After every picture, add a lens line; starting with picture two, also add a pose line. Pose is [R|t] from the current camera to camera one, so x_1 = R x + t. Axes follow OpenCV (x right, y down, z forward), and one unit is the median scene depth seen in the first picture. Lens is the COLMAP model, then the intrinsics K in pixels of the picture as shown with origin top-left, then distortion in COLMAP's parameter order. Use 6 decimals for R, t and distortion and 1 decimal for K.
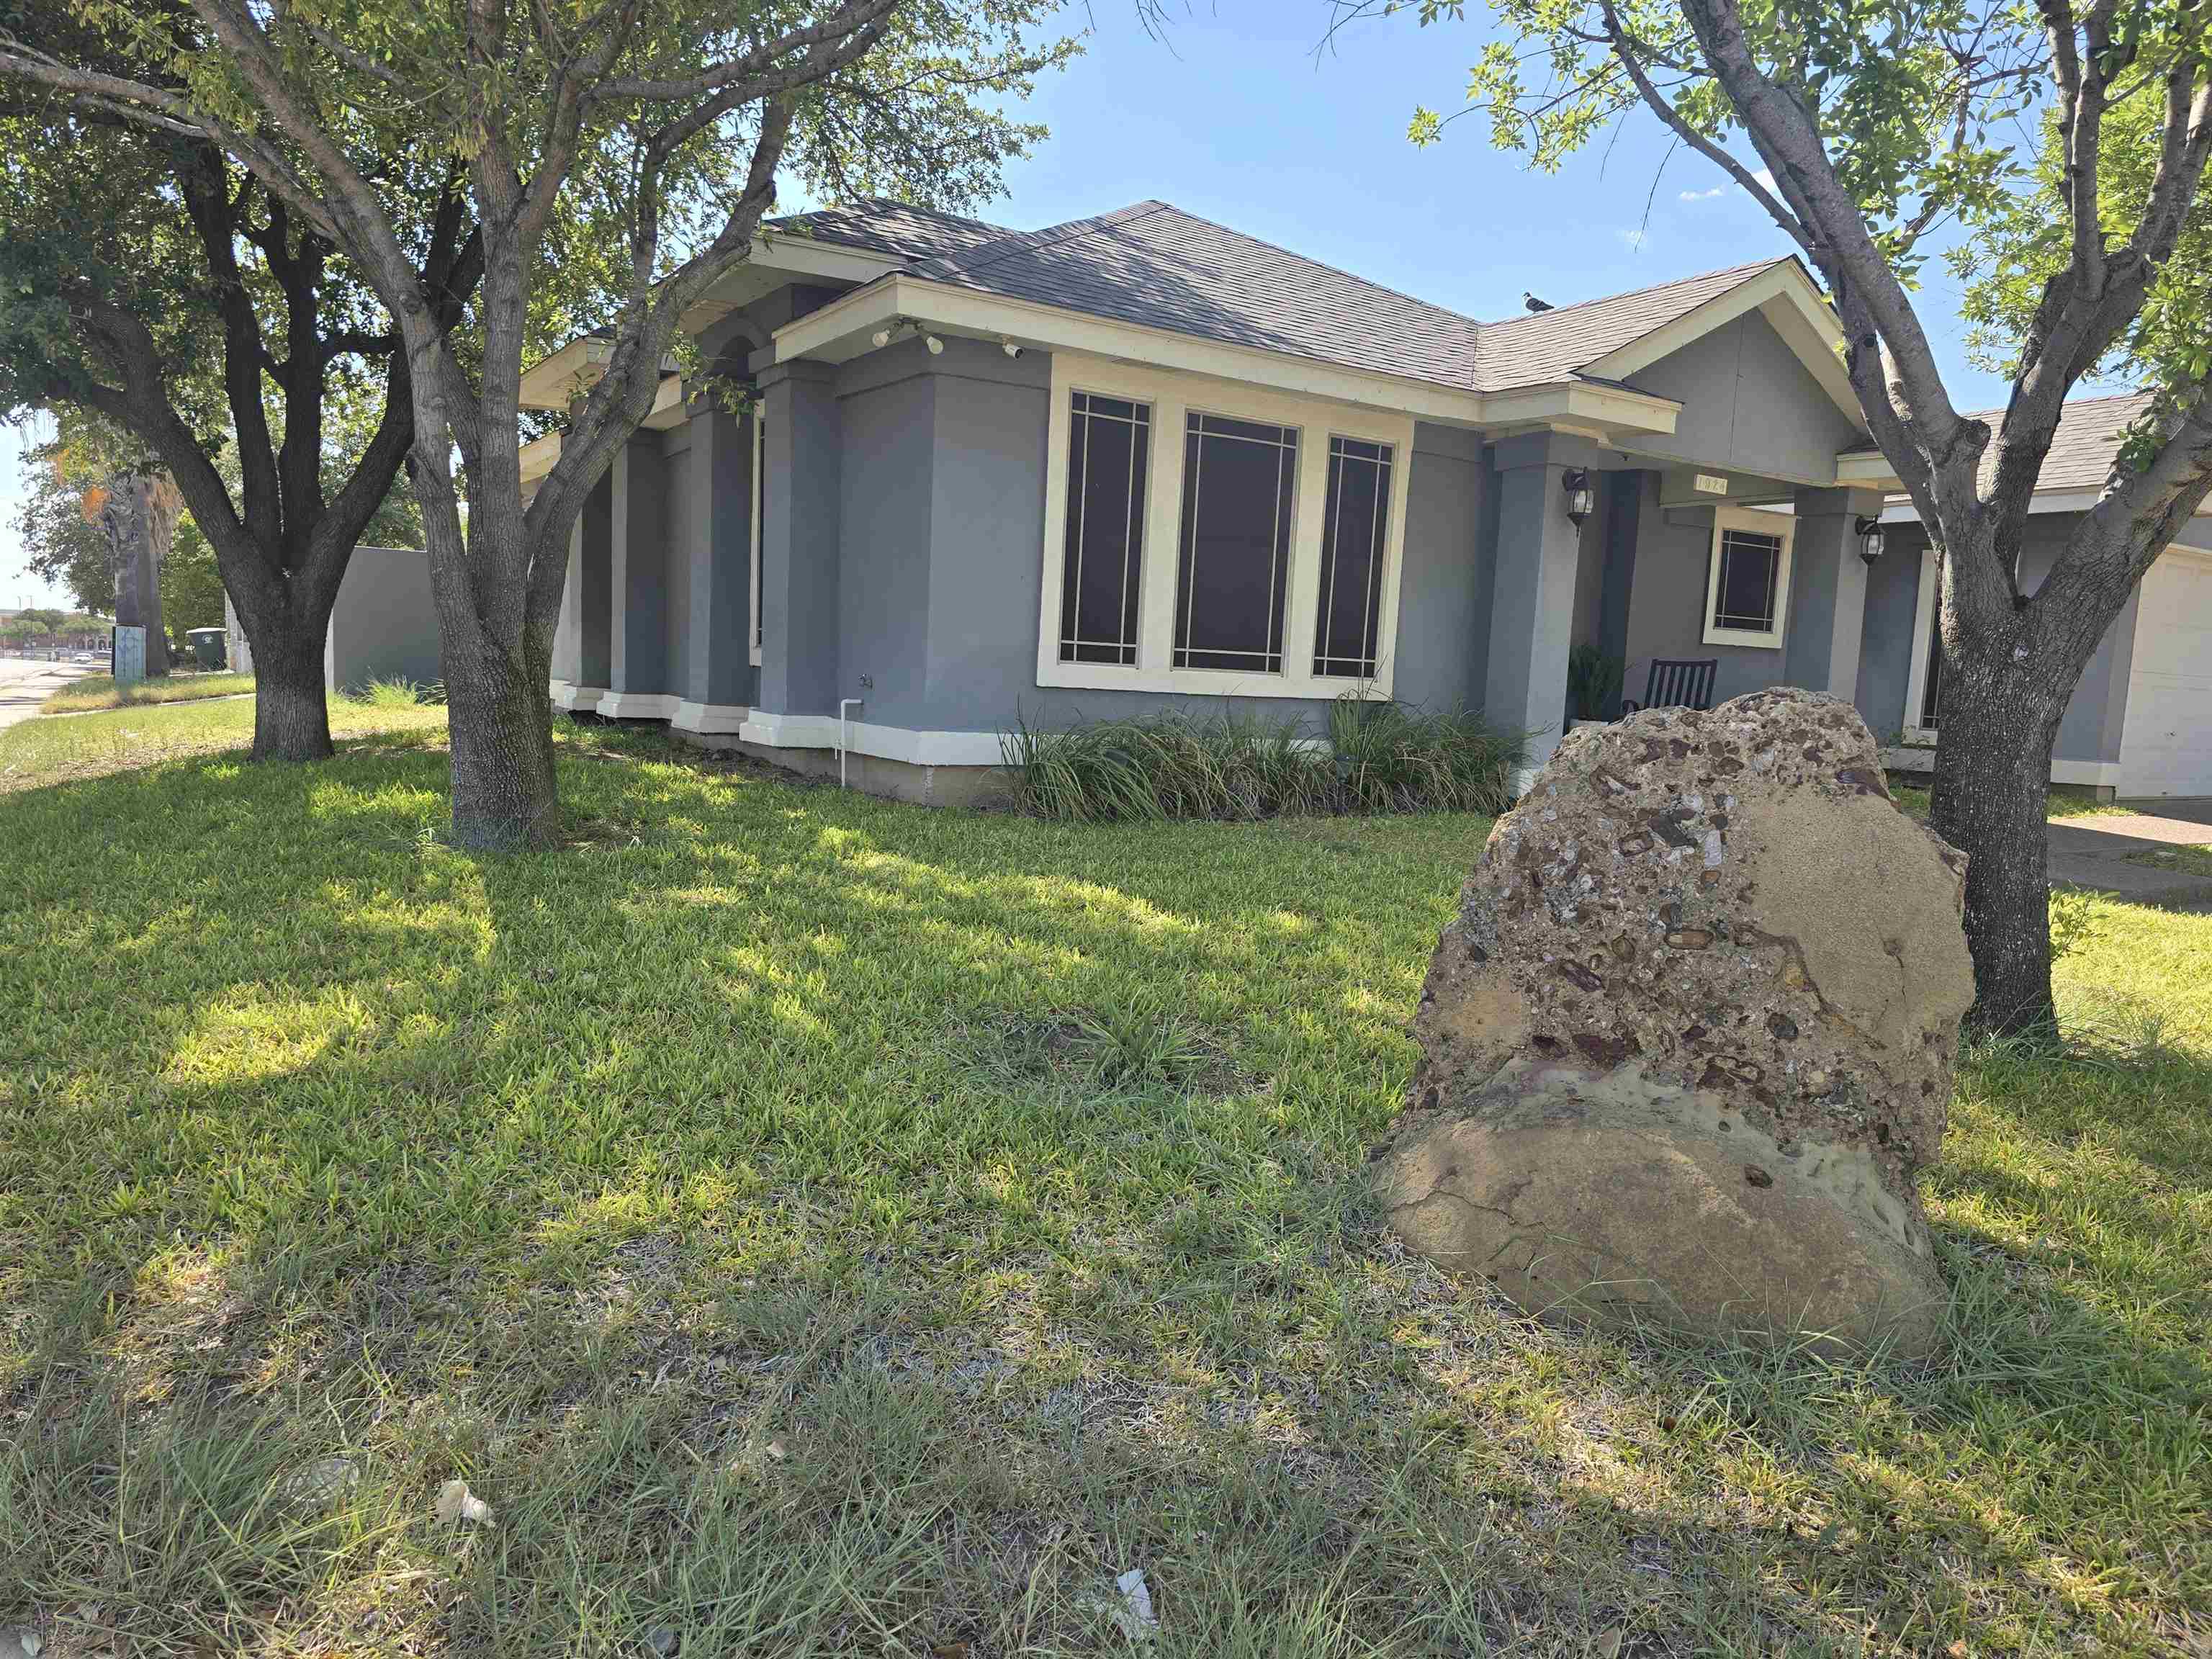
lens RADIAL K [[1481.4, 0, 1100.5], [0, 1481.4, 841.7], [0, 0, 1]] dist [0.049745, -0.046438]
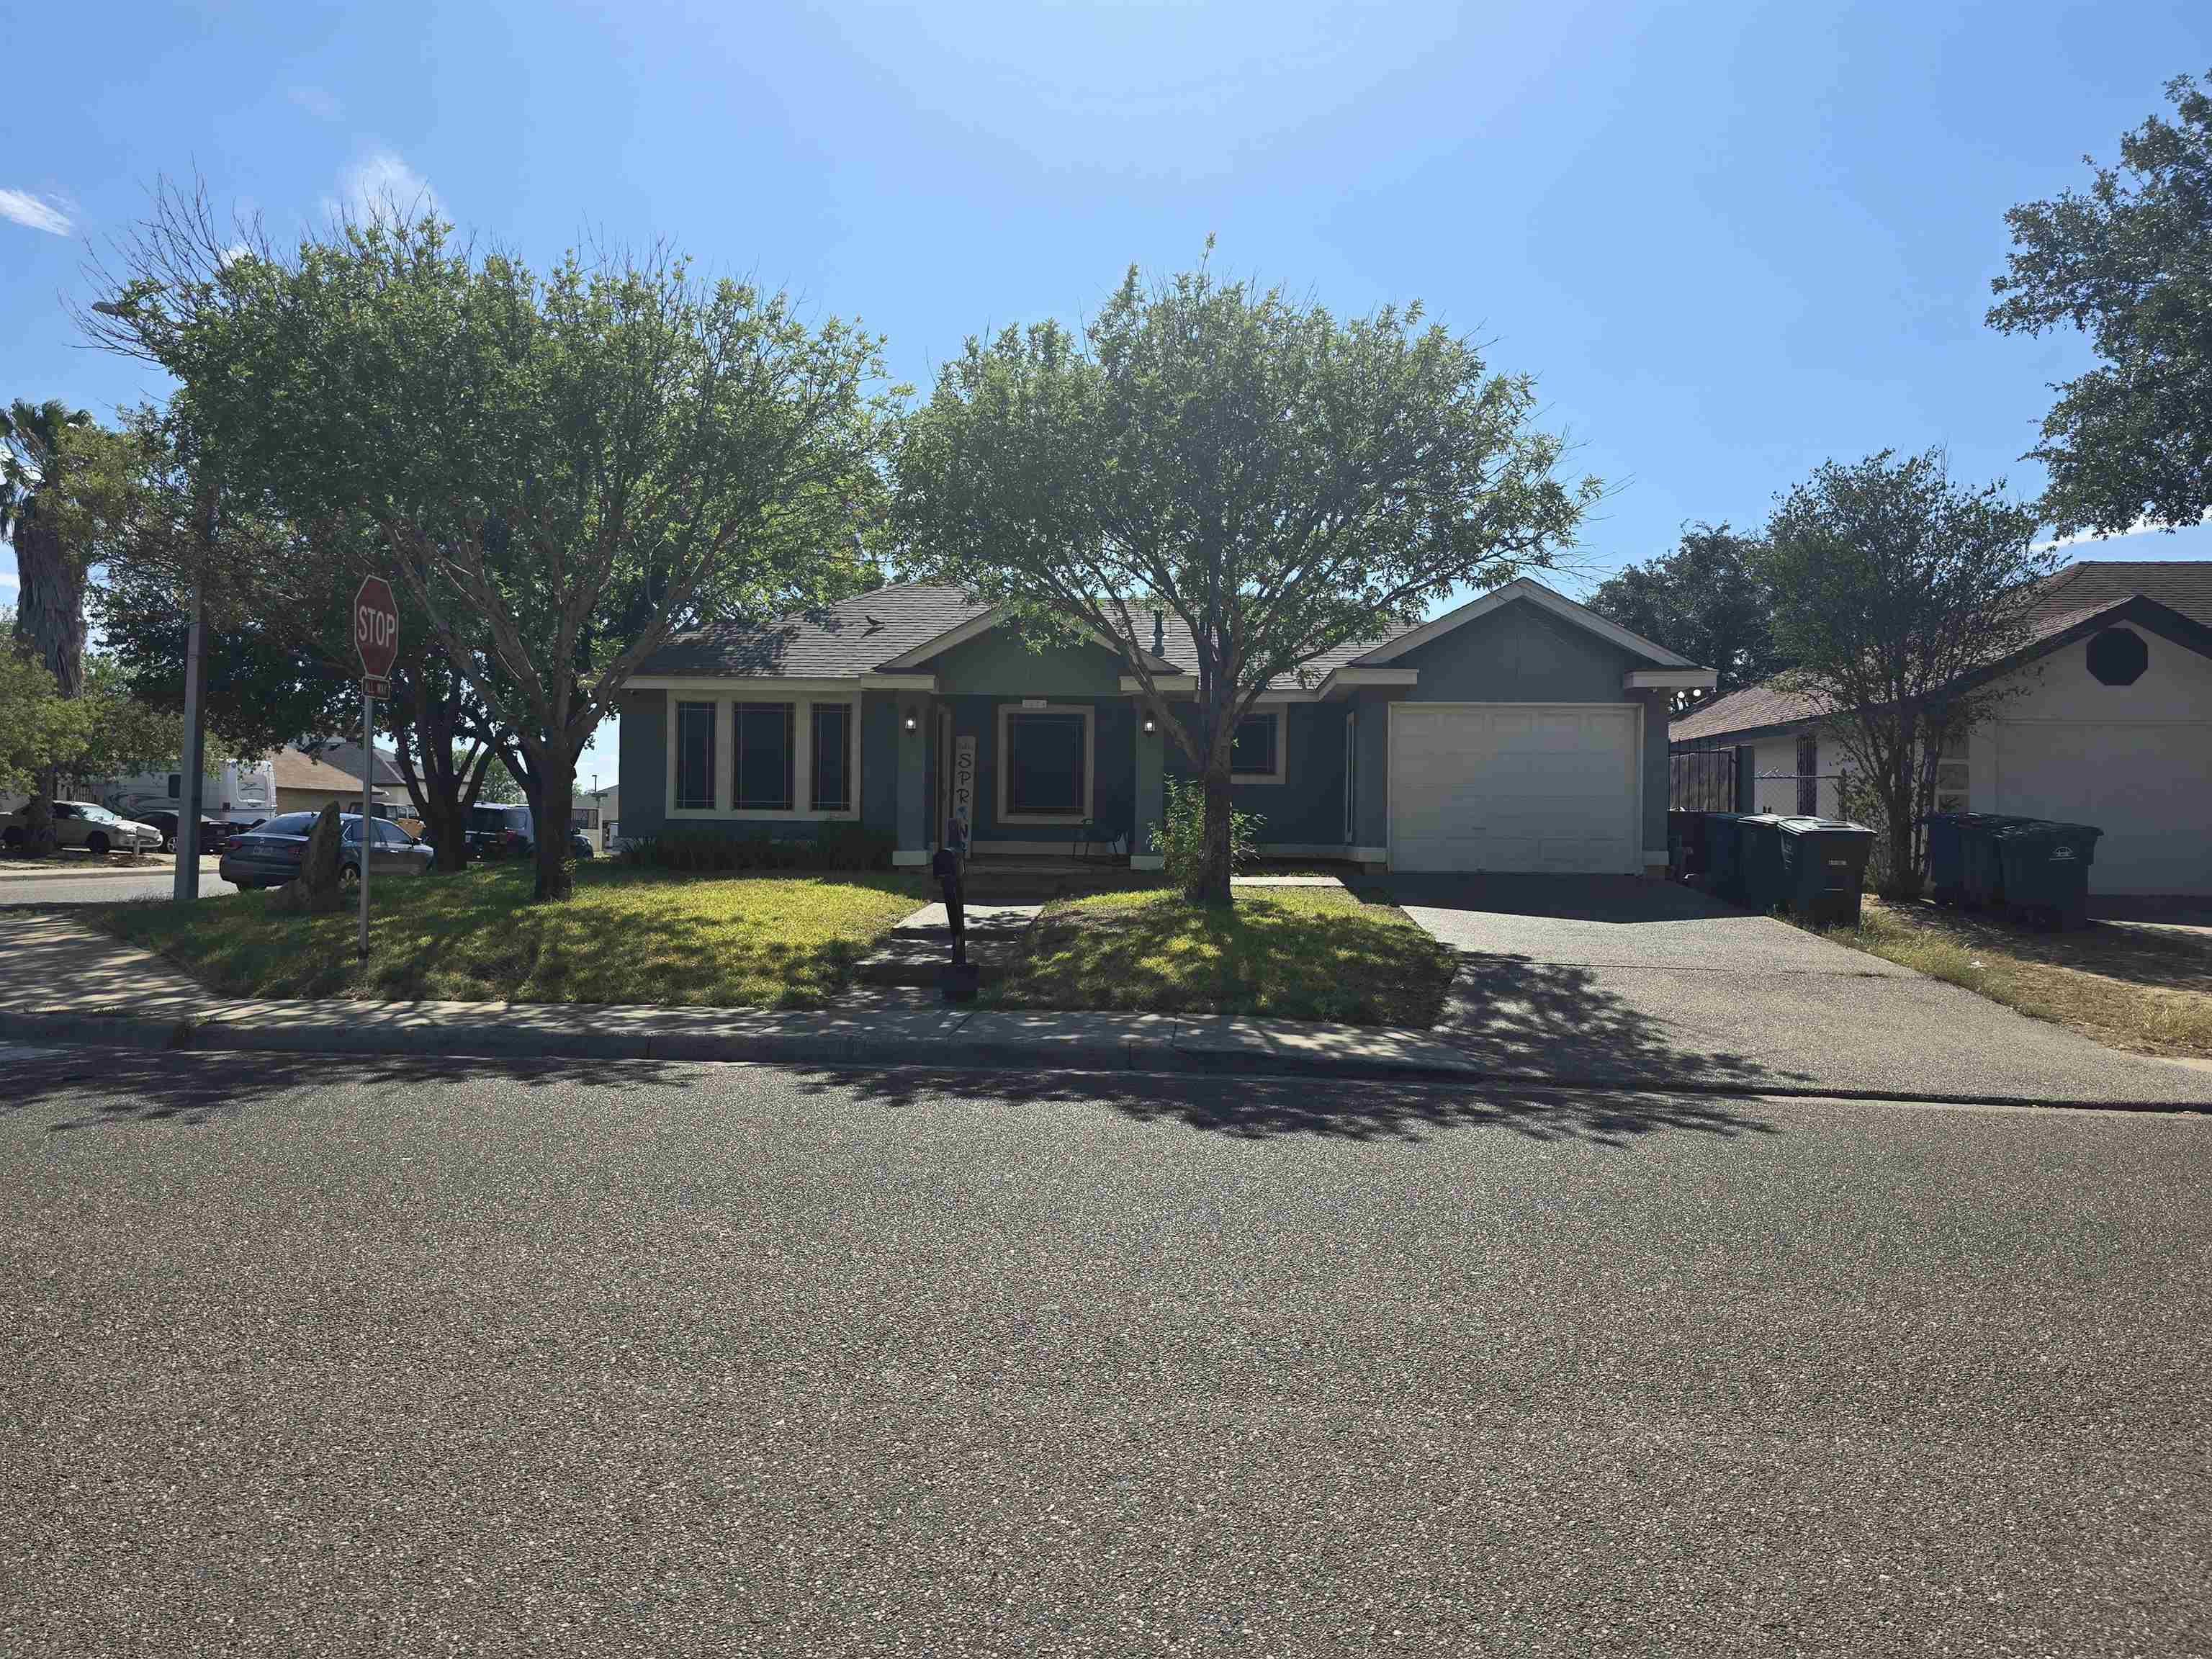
lens RADIAL K [[1481.4, 0, 1107.1], [0, 1481.4, 818.8], [0, 0, 1]] dist [0.049745, -0.046438]
pose [[0.819561, -0.050208, -0.570788, 1.838277], [-0.036193, 0.989628, -0.139017, 0.197075], [0.571848, 0.134591, 0.809243, -0.538327]]
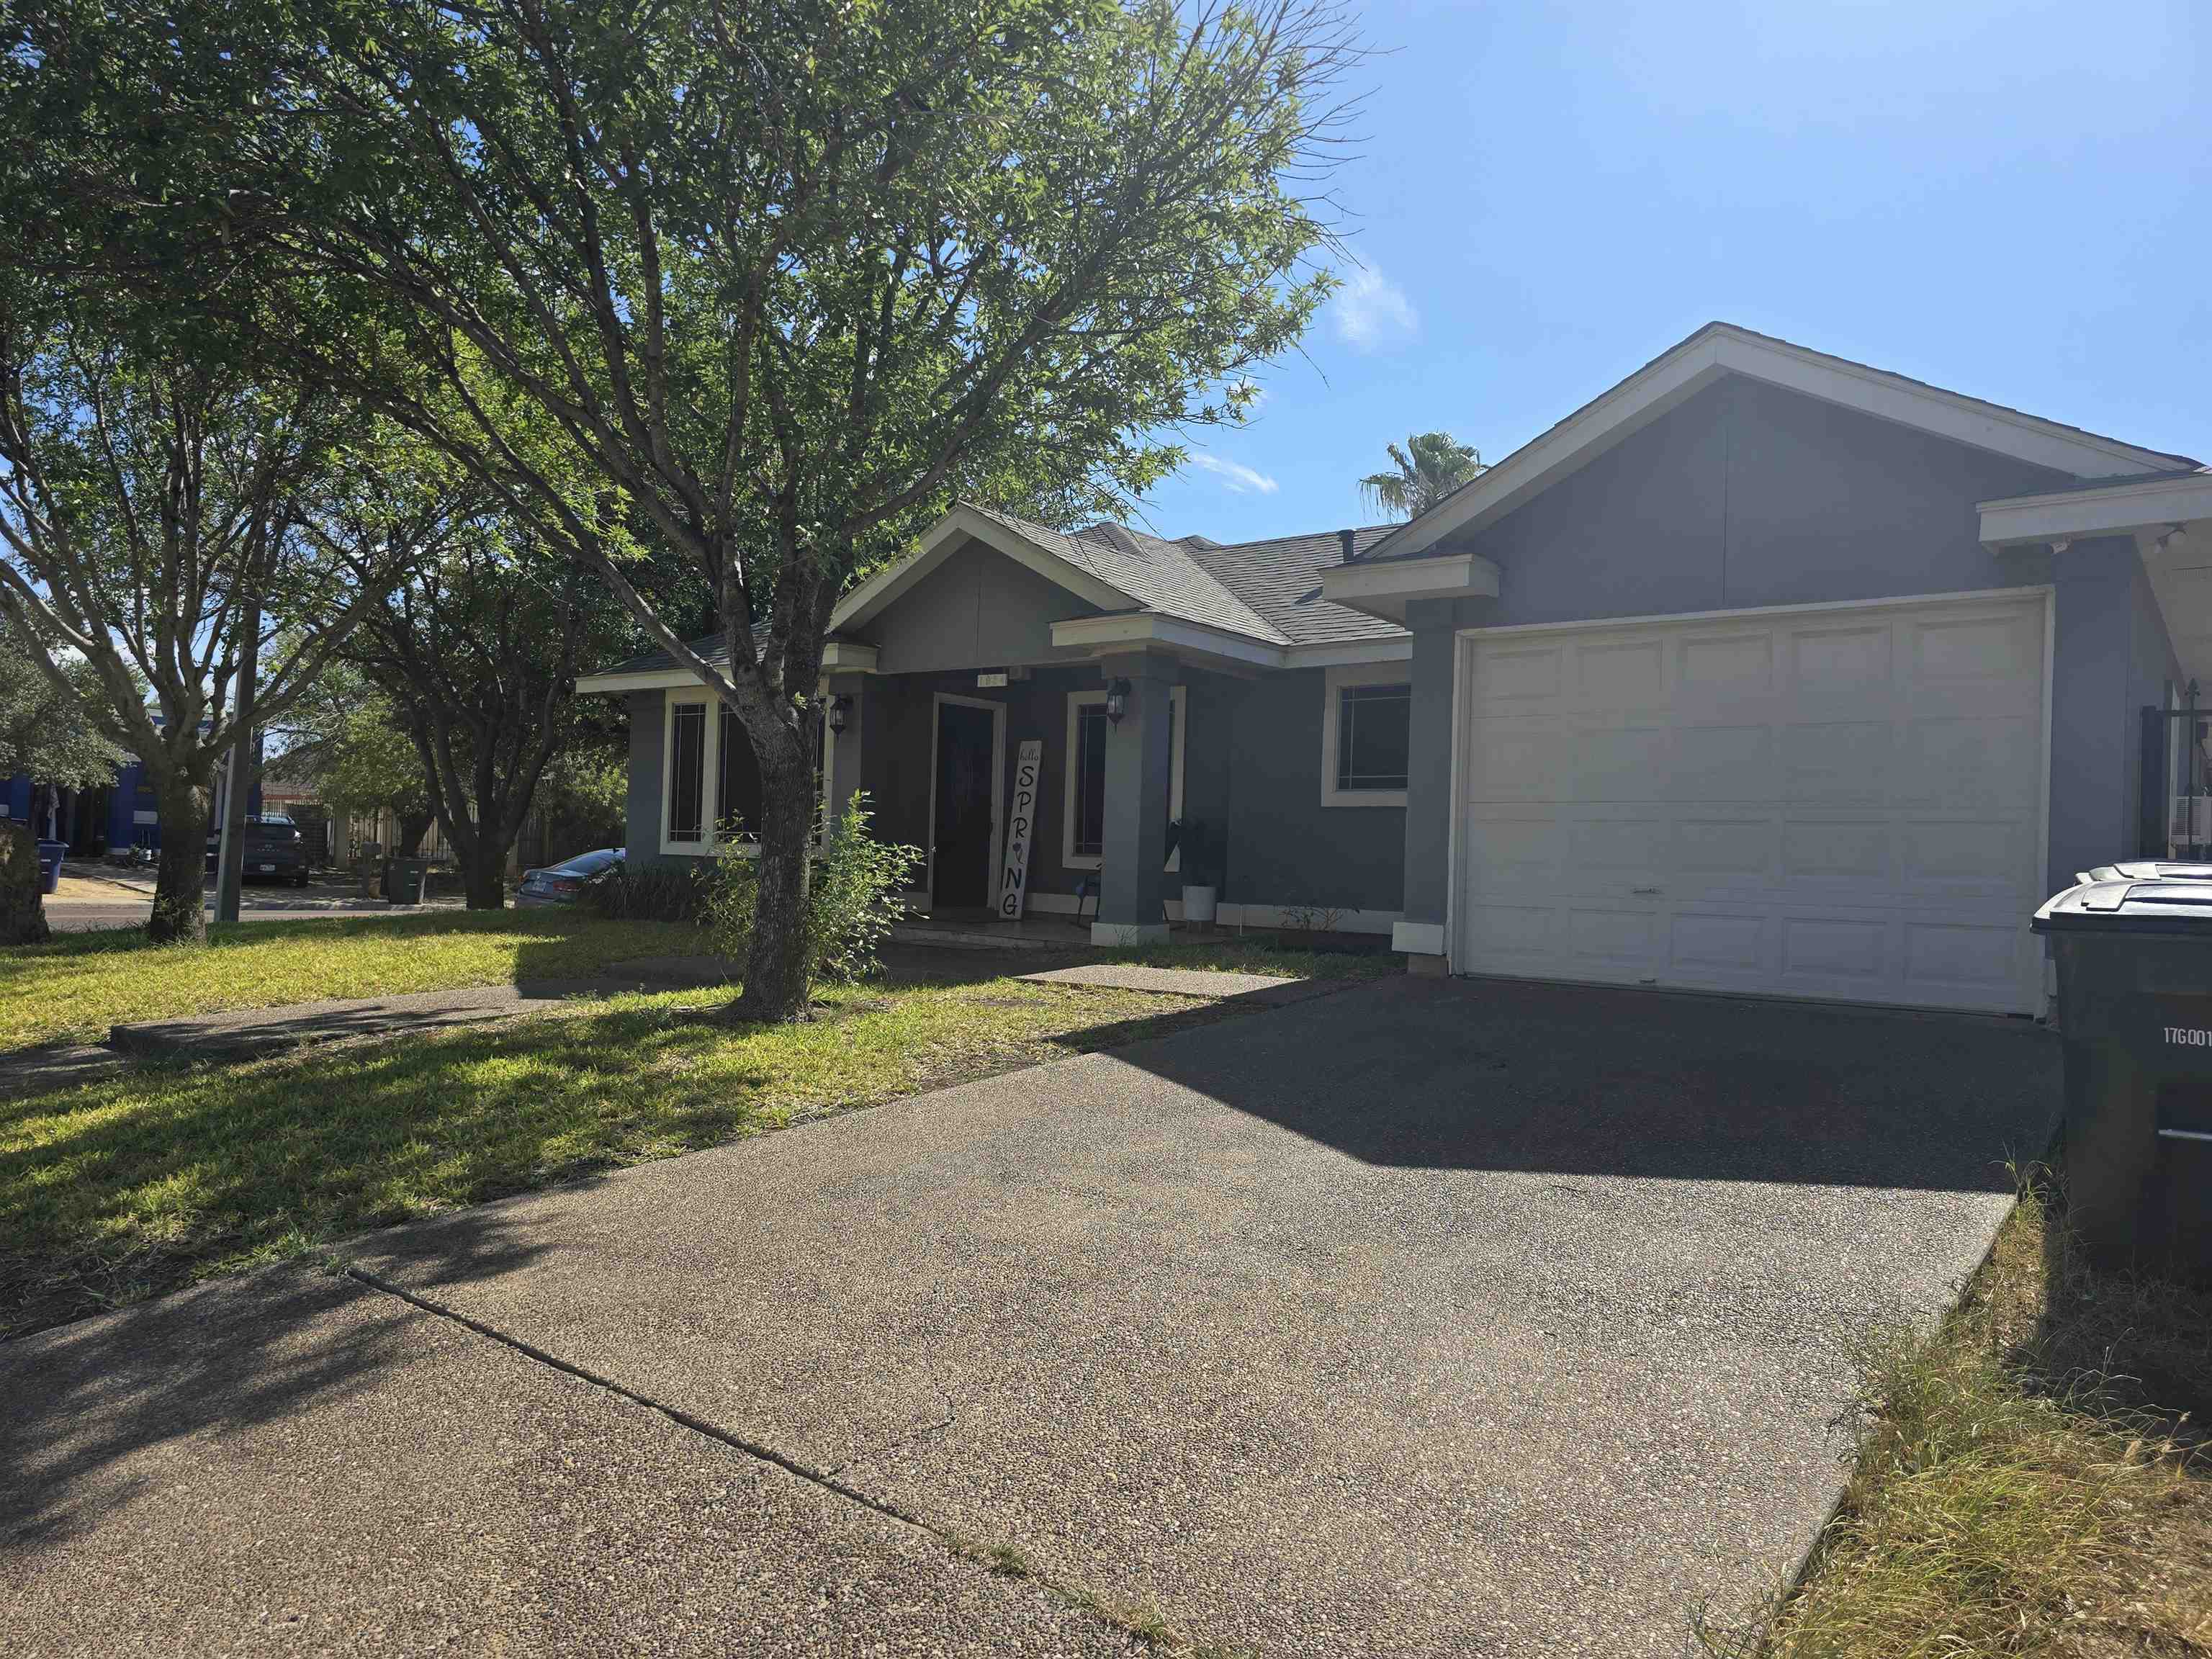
lens RADIAL K [[1481.4, 0, 1113.7], [0, 1481.4, 847.5], [0, 0, 1]] dist [0.049745, -0.046438]
pose [[0.357046, -0.055764, -0.932421, 1.851106], [-0.126923, 0.986062, -0.107574, 0.017621], [0.925423, 0.156754, 0.344992, 0.822896]]
